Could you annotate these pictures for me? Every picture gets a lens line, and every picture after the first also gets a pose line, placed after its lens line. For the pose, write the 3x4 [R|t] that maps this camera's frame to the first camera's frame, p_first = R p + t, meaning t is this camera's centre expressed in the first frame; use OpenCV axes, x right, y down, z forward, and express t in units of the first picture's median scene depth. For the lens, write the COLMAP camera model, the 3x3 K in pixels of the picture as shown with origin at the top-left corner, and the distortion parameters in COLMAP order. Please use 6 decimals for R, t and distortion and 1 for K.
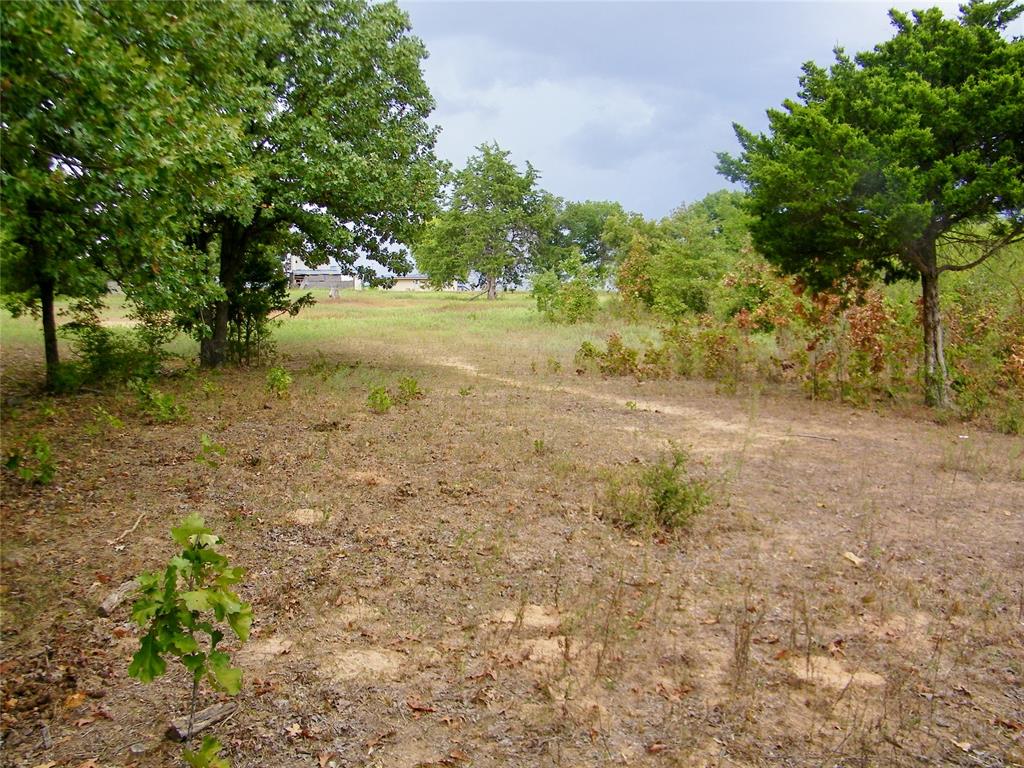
lens RADIAL K [[876.5, 0, 512.0], [0, 876.5, 384.0], [0, 0, 1]] dist [-0.163768, 0.136721]
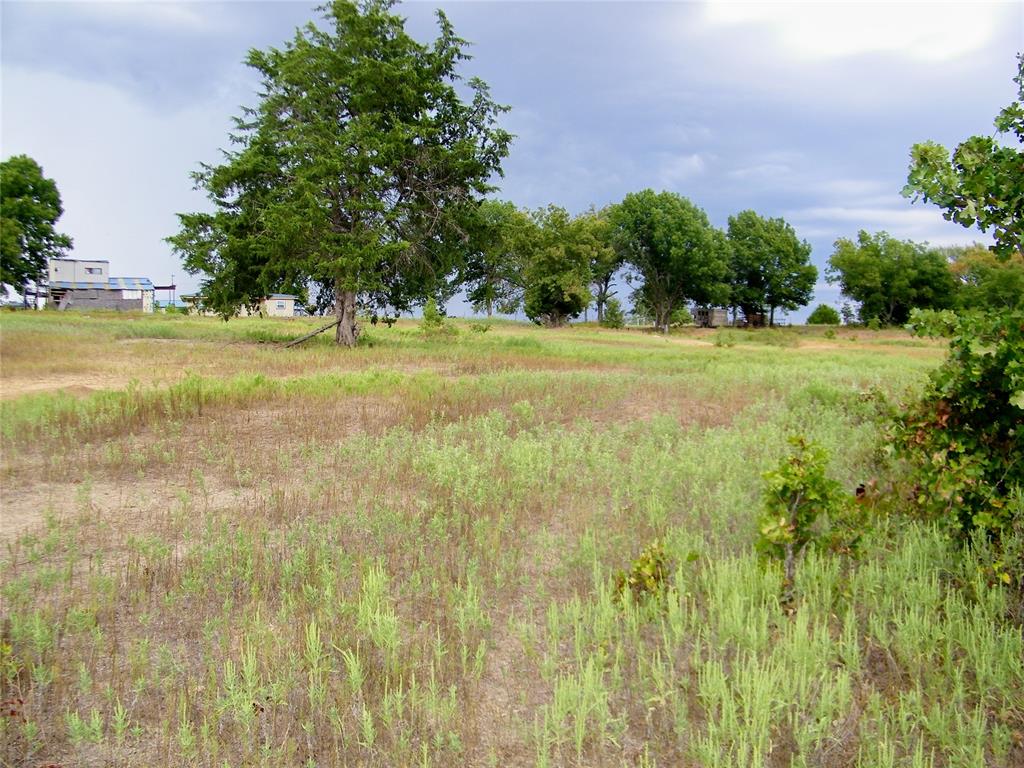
lens RADIAL K [[876.5, 0, 512.0], [0, 876.5, 384.0], [0, 0, 1]] dist [-0.163768, 0.136721]
pose [[0.985574, 0.002647, 0.169226, -0.014177], [0.001798, 0.999657, -0.026111, -0.059931], [-0.169237, 0.026039, 0.985231, 0.515701]]
